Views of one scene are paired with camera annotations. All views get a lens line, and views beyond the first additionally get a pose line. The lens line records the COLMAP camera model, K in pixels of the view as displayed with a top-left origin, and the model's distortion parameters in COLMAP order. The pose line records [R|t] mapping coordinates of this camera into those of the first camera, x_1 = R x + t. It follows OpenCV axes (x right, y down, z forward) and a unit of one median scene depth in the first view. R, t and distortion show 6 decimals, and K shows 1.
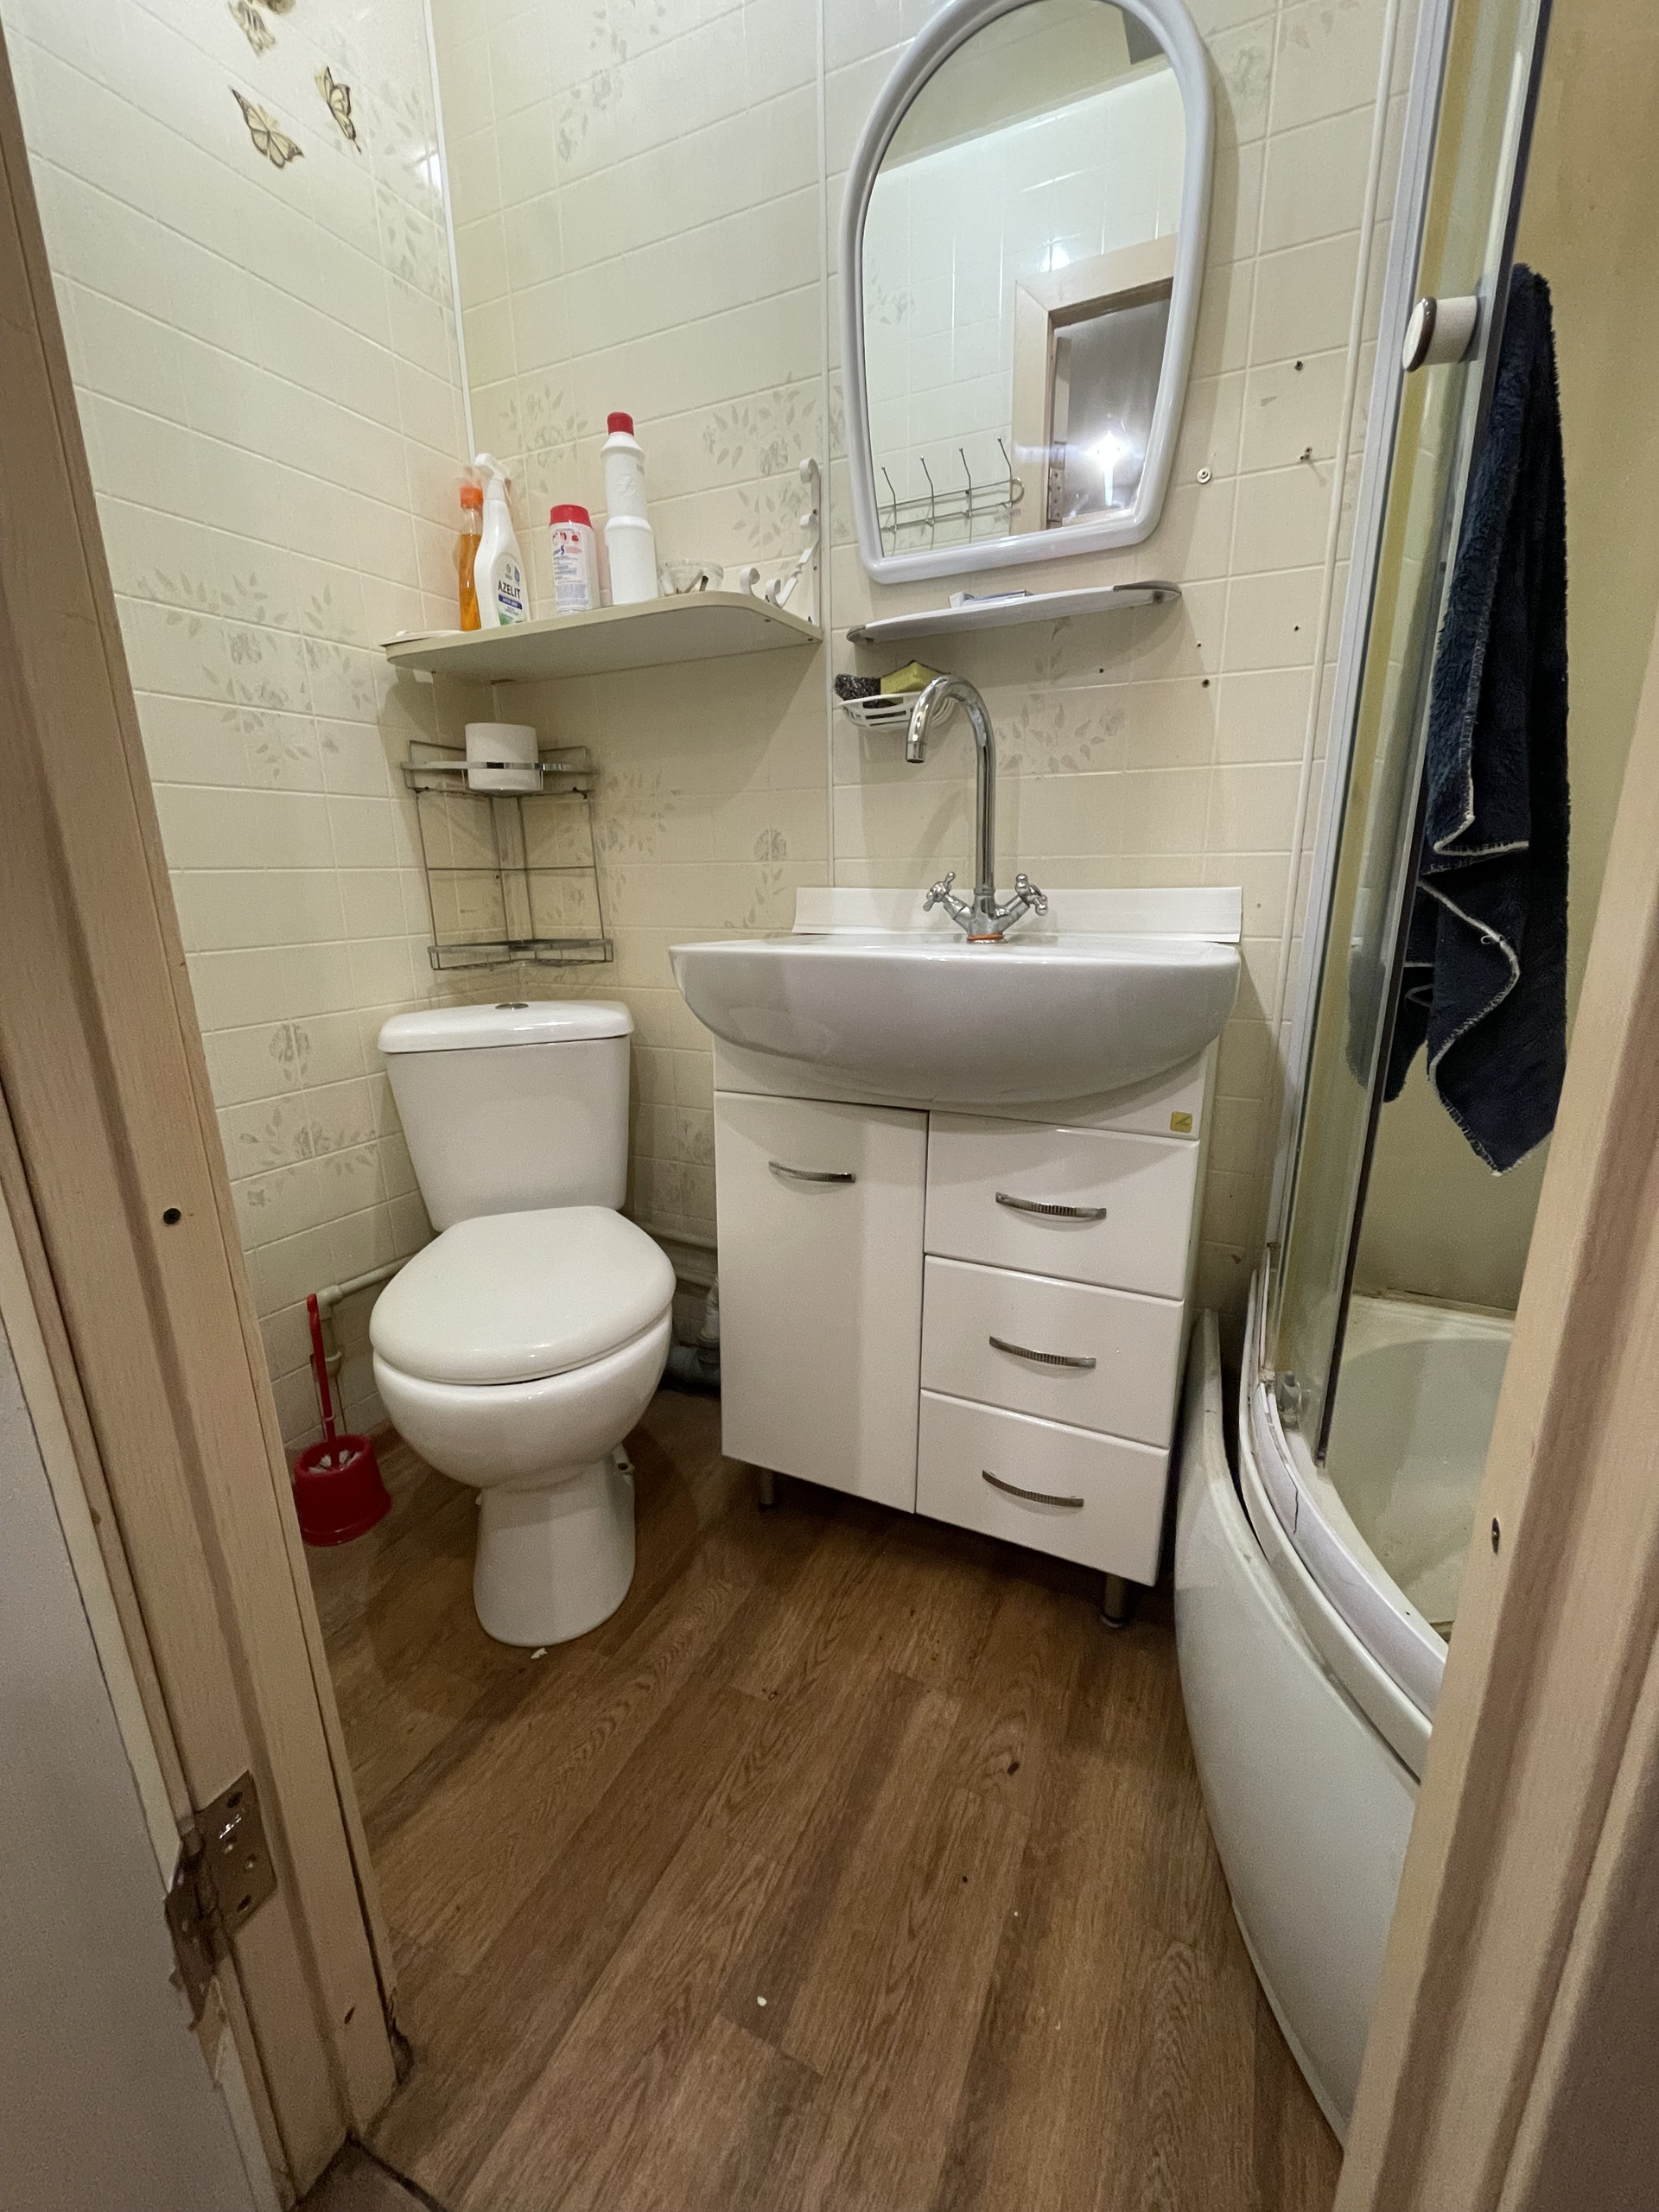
lens RADIAL K [[887.3, 0, 833.9], [0, 887.3, 1110.1], [0, 0, 1]] dist [-0.006178, -0.000107]
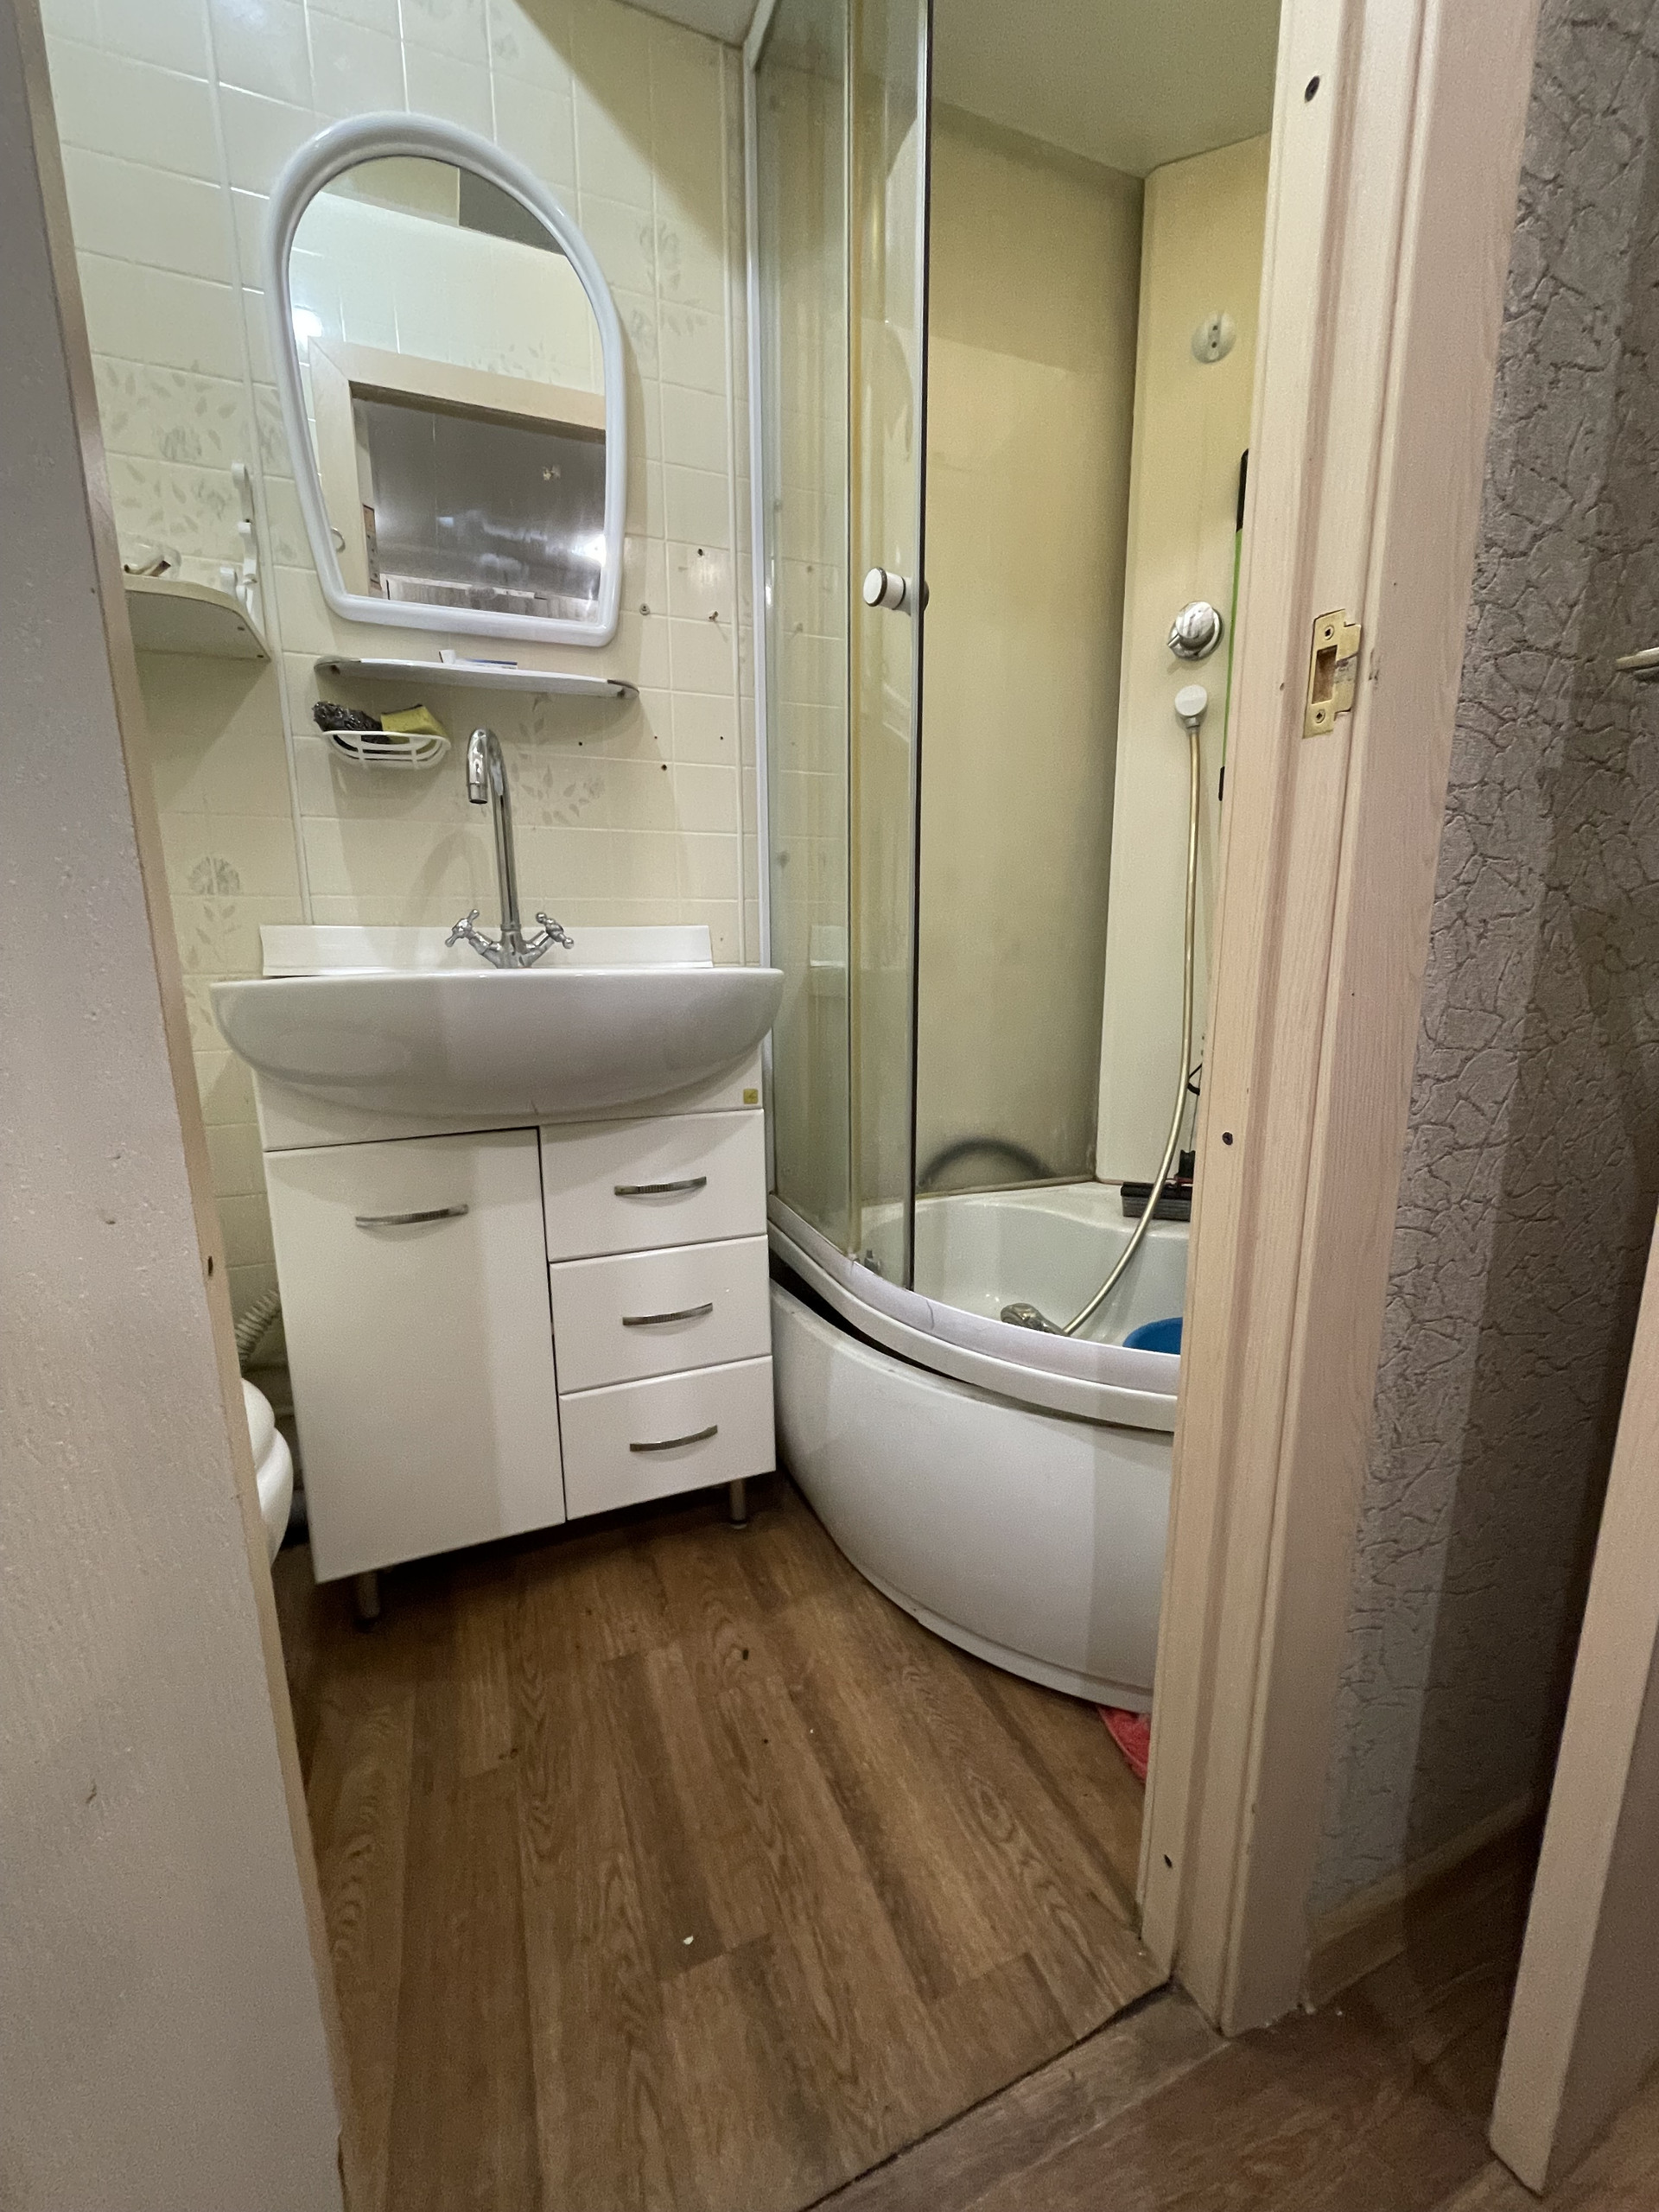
lens RADIAL K [[887.3, 0, 833.9], [0, 887.3, 1110.1], [0, 0, 1]] dist [-0.006178, -0.000107]
pose [[0.667070, -0.138642, 0.731981, -0.428870], [0.189137, 0.981856, 0.013606, 0.033776], [-0.720586, 0.129369, 0.681189, 0.014912]]
